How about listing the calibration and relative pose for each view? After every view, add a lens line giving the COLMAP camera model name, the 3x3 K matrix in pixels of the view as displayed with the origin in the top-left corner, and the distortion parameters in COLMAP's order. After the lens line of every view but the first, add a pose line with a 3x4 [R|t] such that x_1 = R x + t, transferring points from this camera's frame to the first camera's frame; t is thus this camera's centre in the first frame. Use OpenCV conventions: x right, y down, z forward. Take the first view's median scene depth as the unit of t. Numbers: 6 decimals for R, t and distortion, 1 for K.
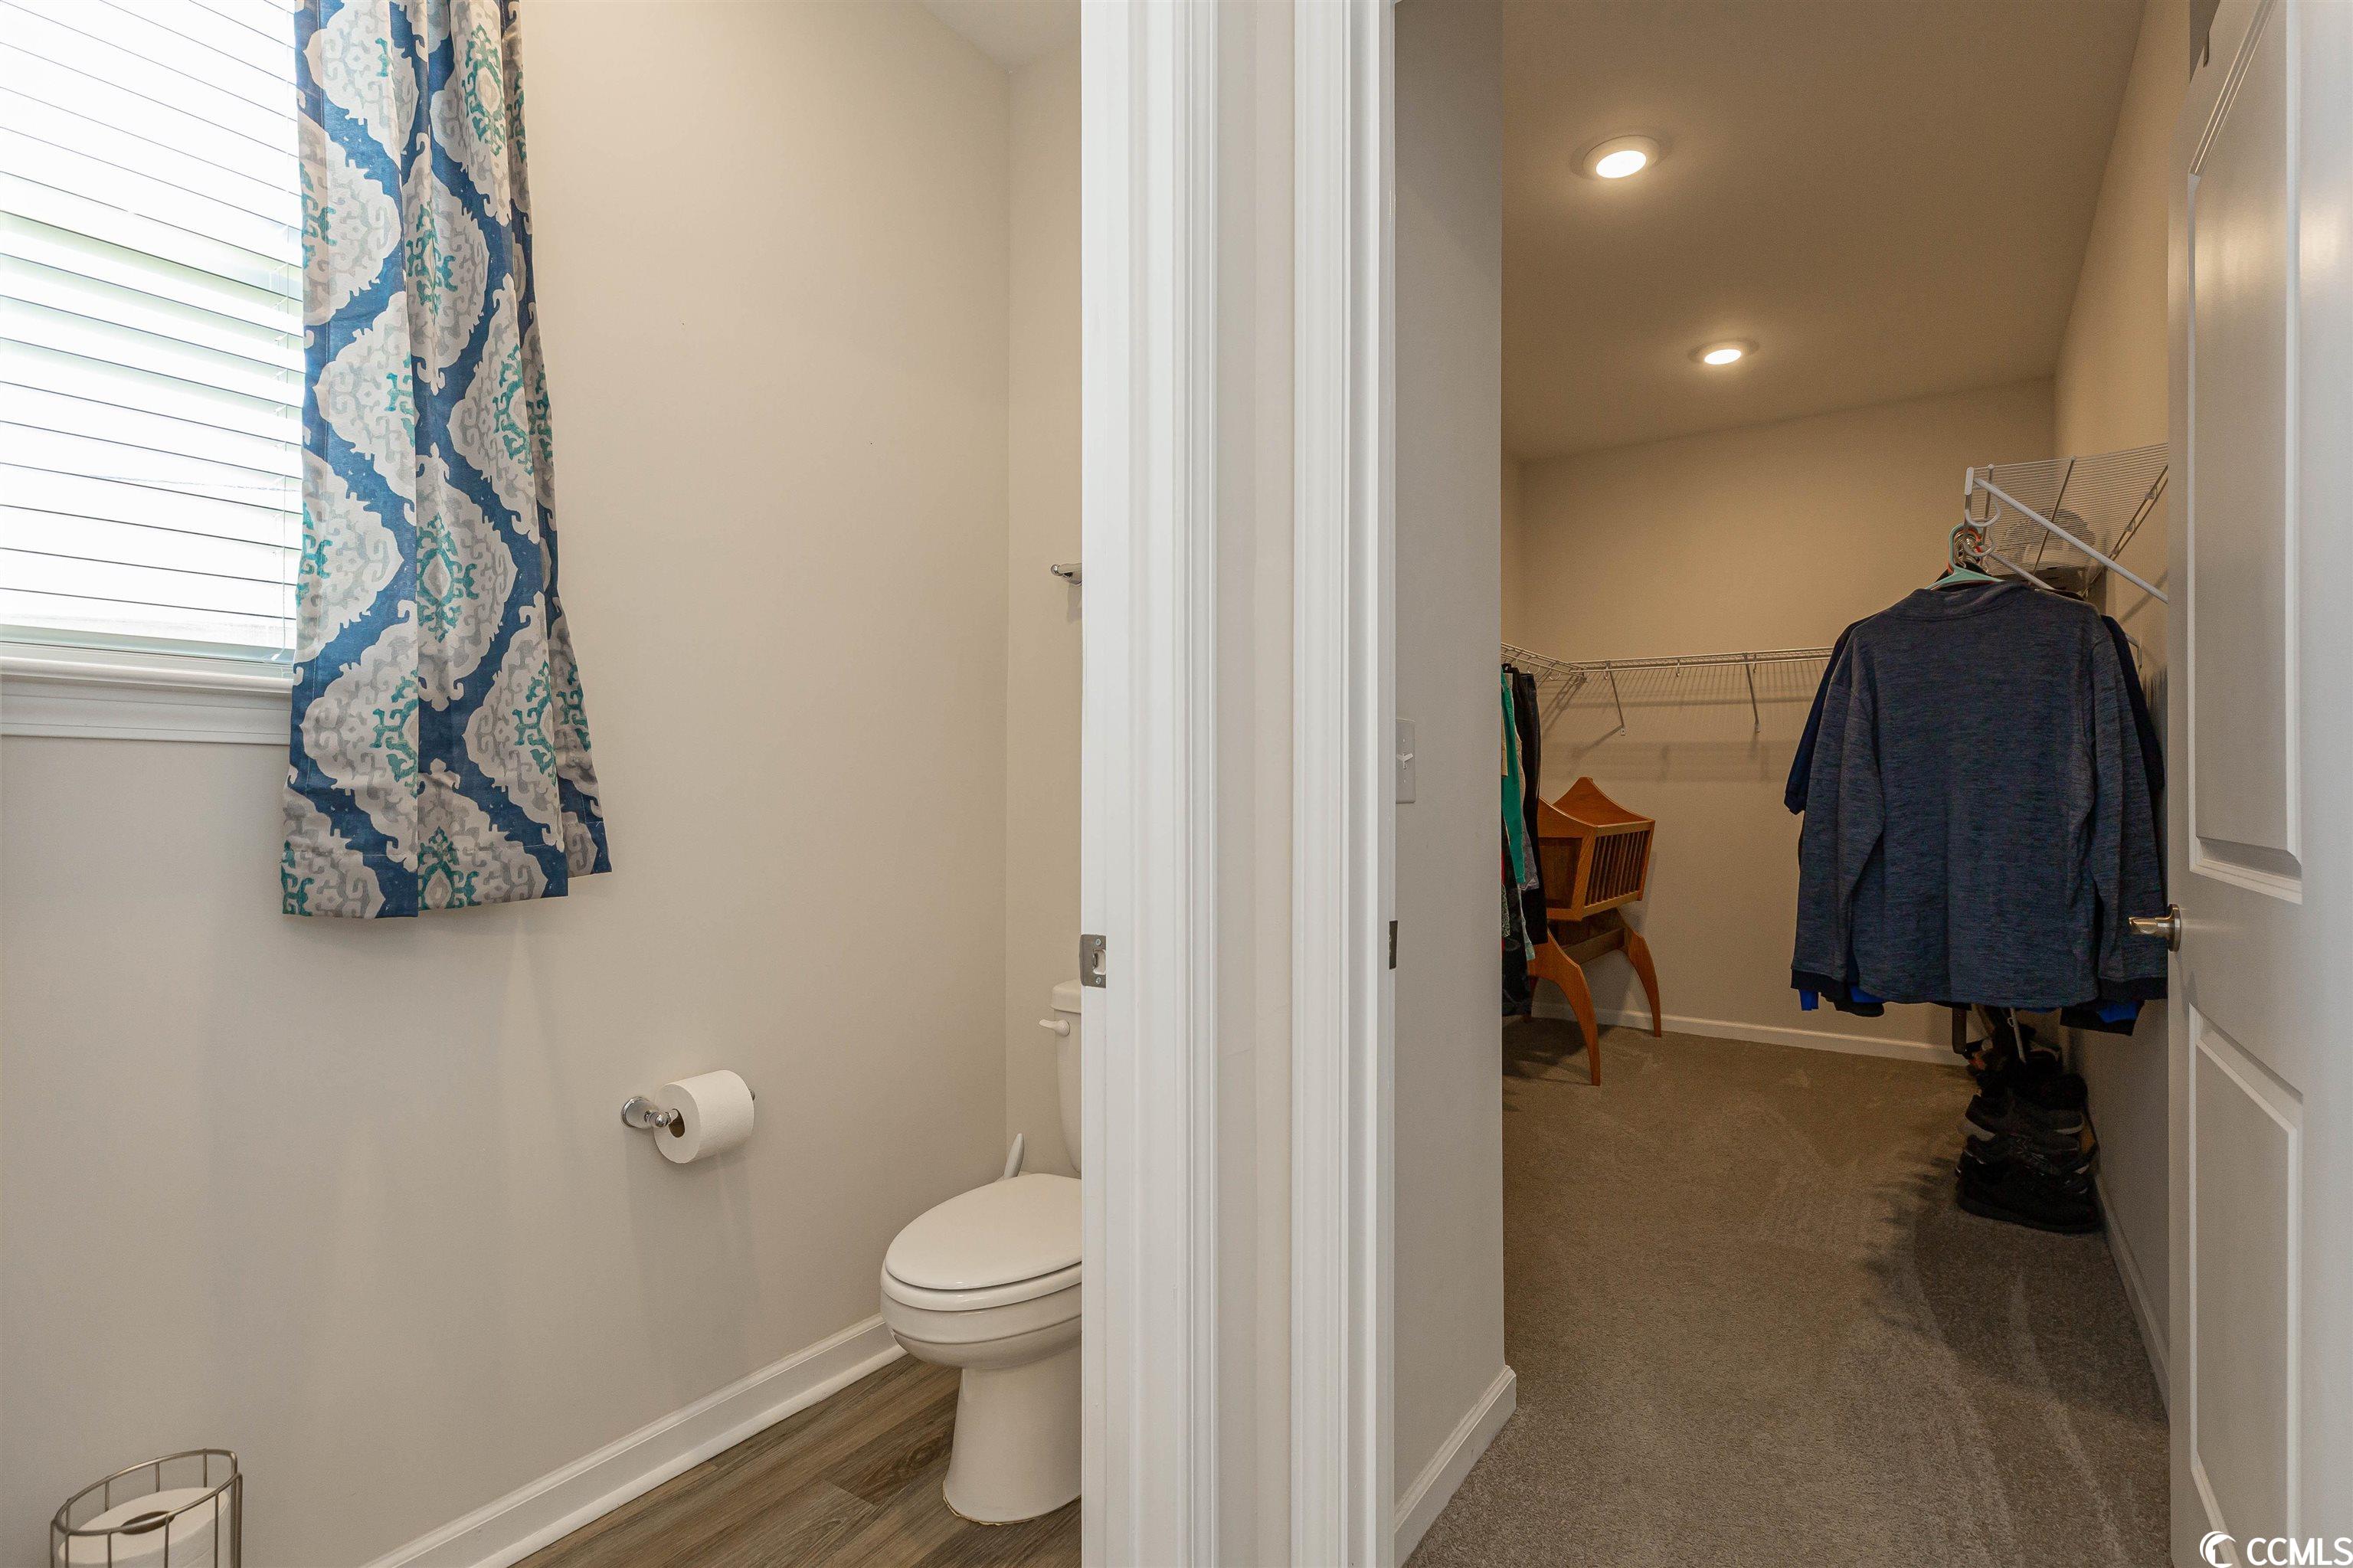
lens RADIAL K [[1120.9, 0, 1189.8], [0, 1120.9, 784.8], [0, 0, 1]] dist [-0.004741, 0.000902]
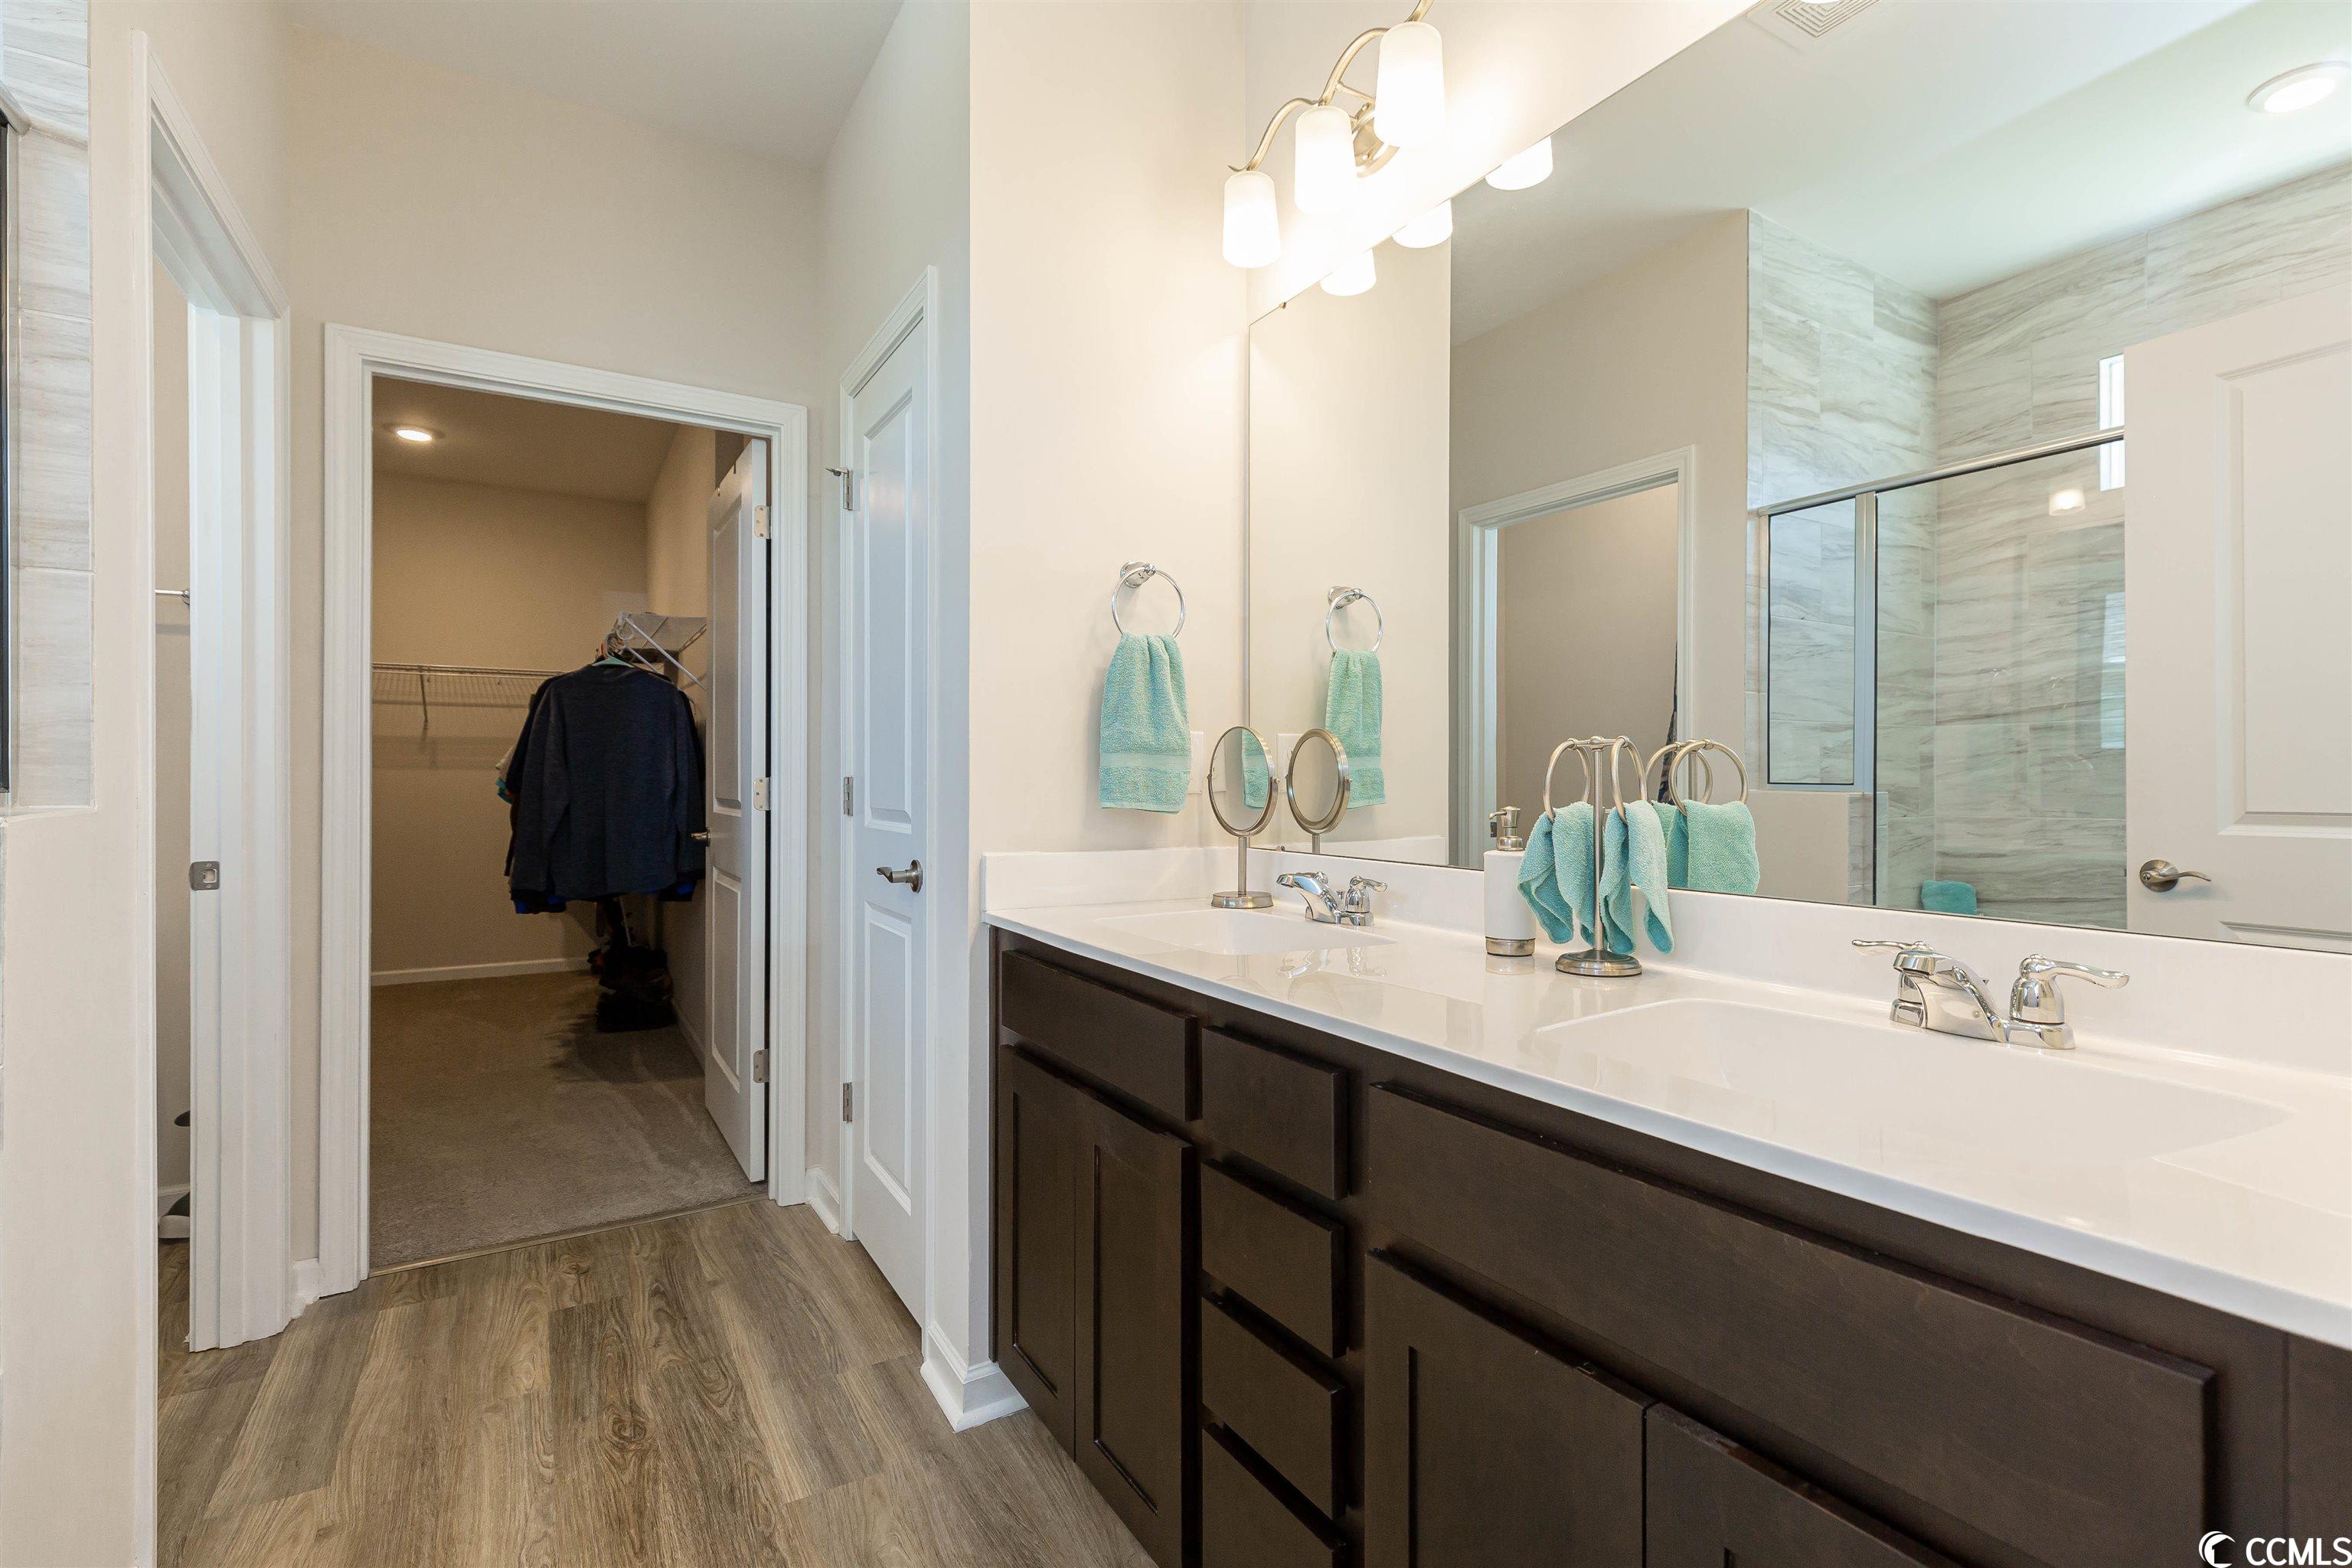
lens RADIAL K [[1058.4, 0, 1230.6], [0, 1058.4, 775.8], [0, 0, 1]] dist [0.001758, -0.000743]
pose [[0.385611, 0.000475, 0.922661, -0.523025], [-0.006602, 0.999976, 0.002244, -0.010046], [-0.922638, -0.006956, 0.385605, -0.608201]]
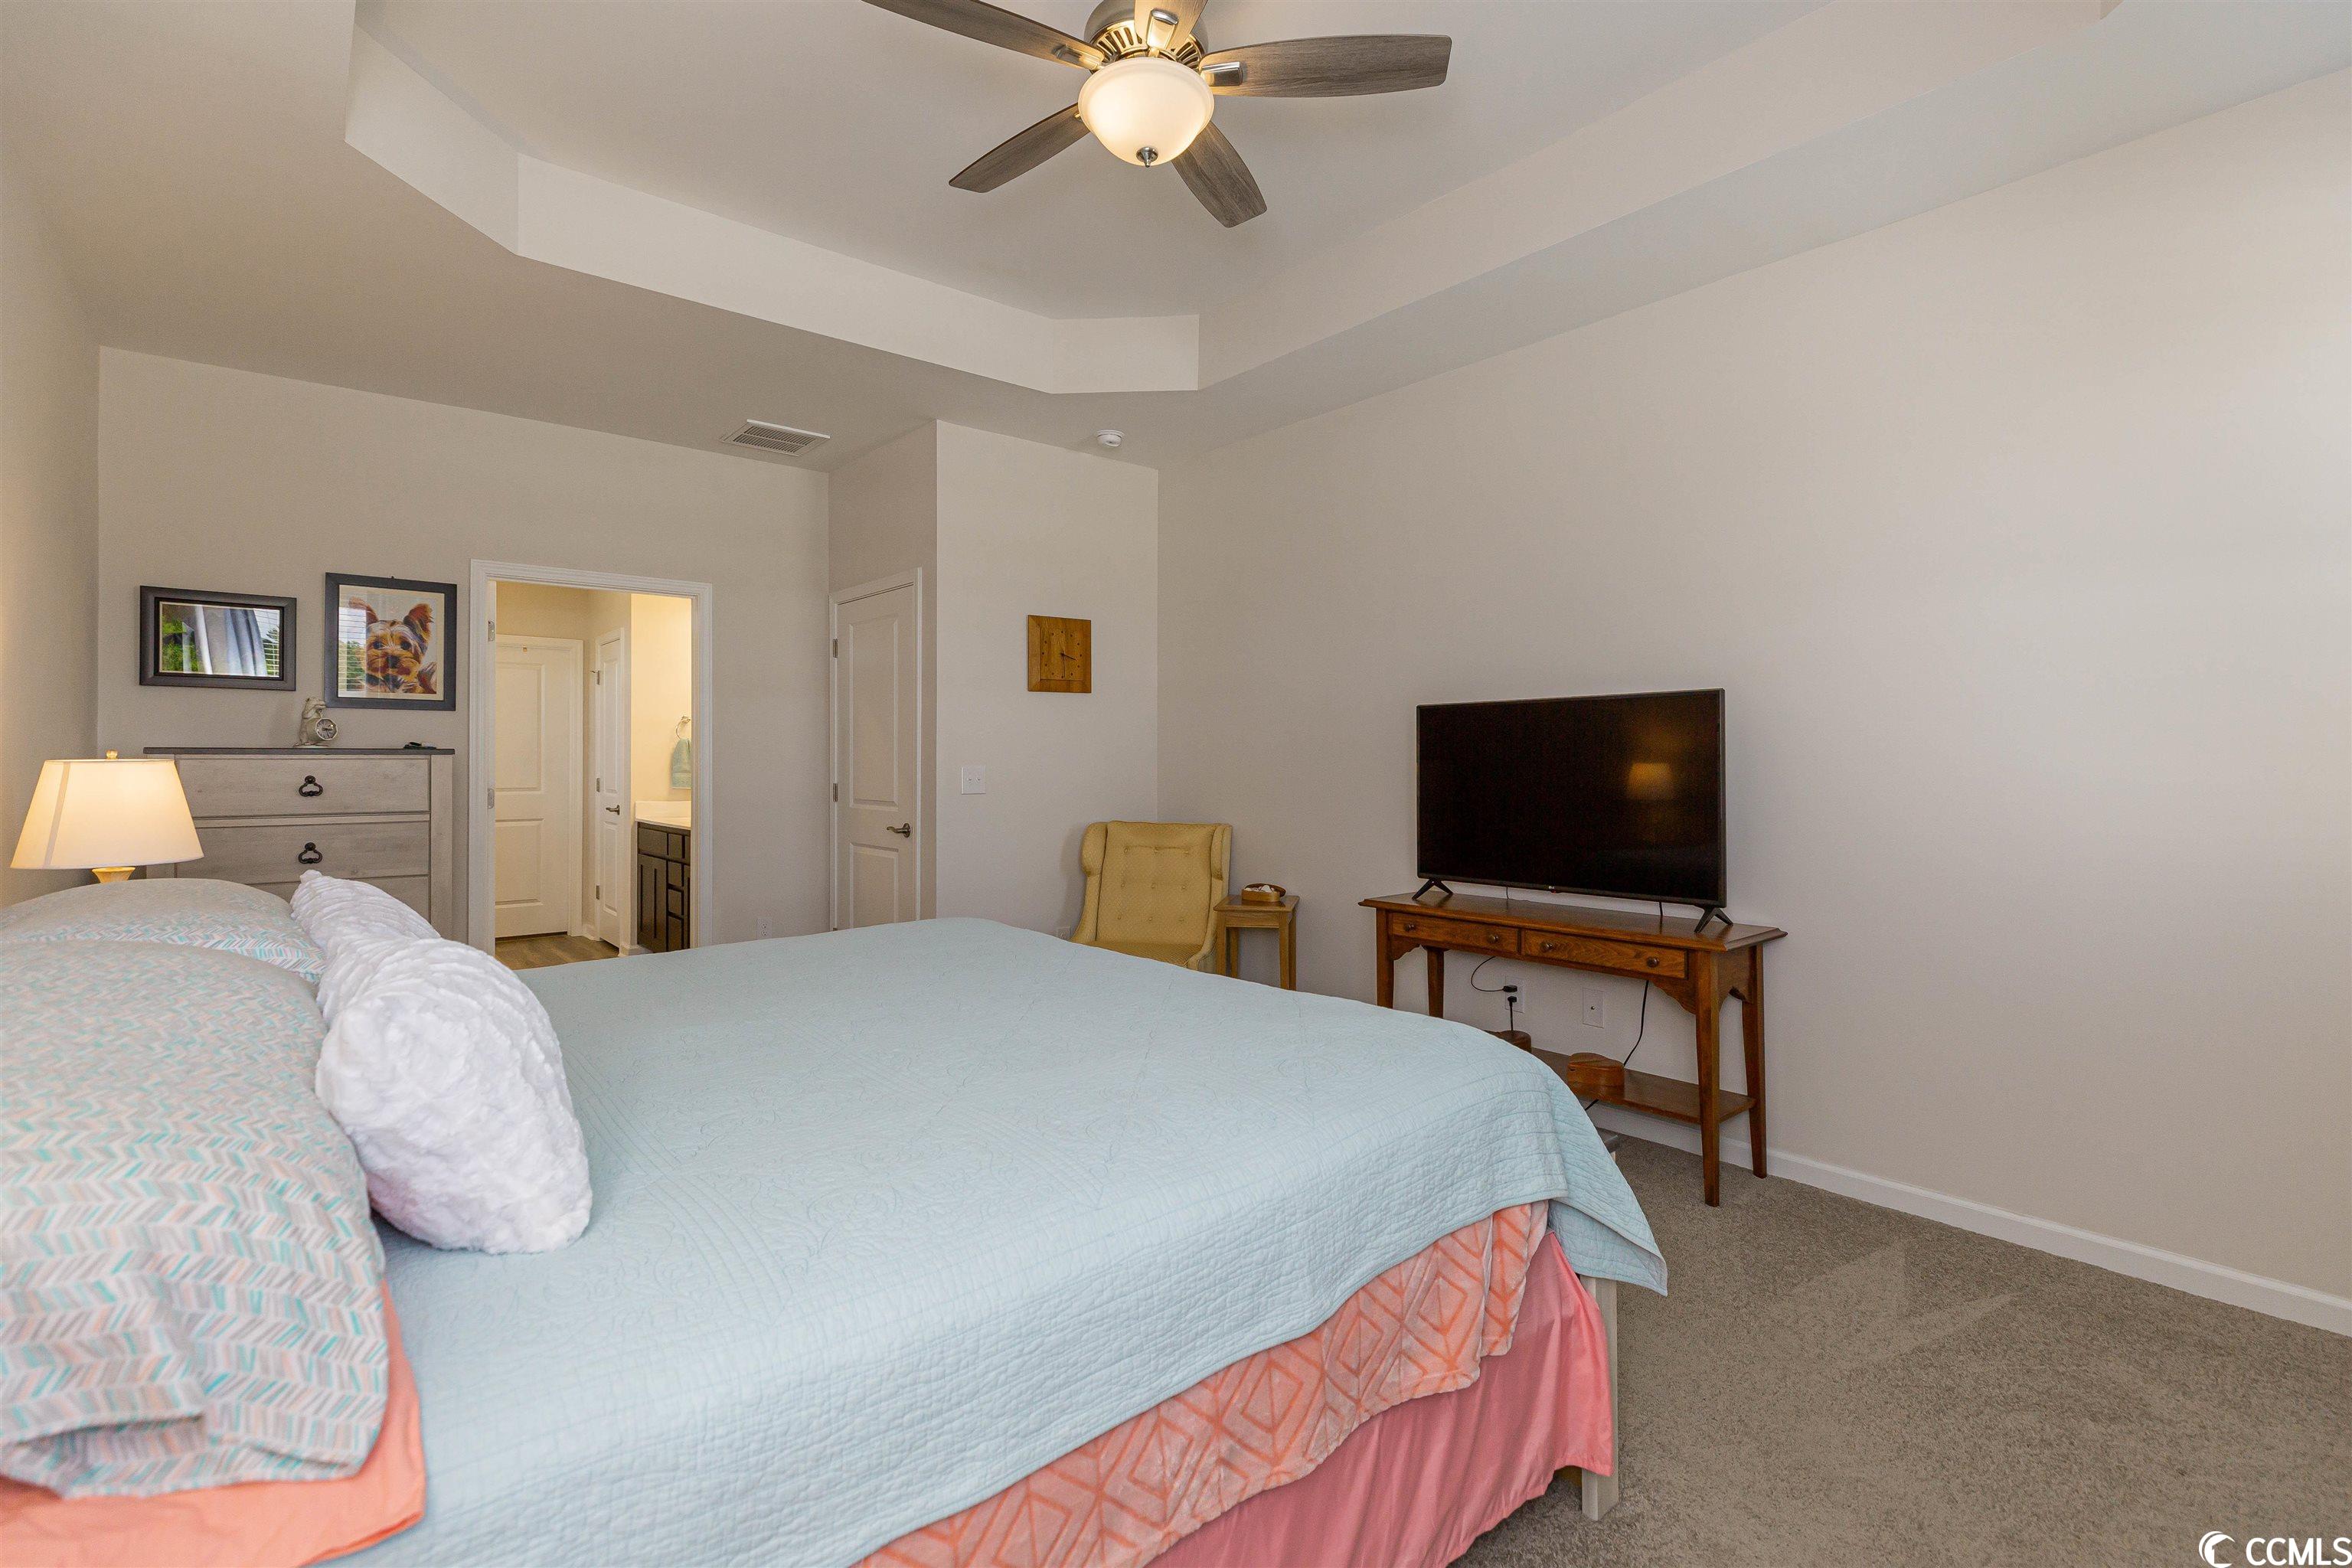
lens RADIAL K [[1058.4, 0, 1174.1], [0, 1058.4, 767.9], [0, 0, 1]] dist [0.001758, -0.000743]
pose [[0.263544, 0.002234, 0.964645, -2.211207], [-0.011852, 0.999929, 0.000923, -0.058186], [-0.964575, -0.011676, 0.263552, -2.263987]]
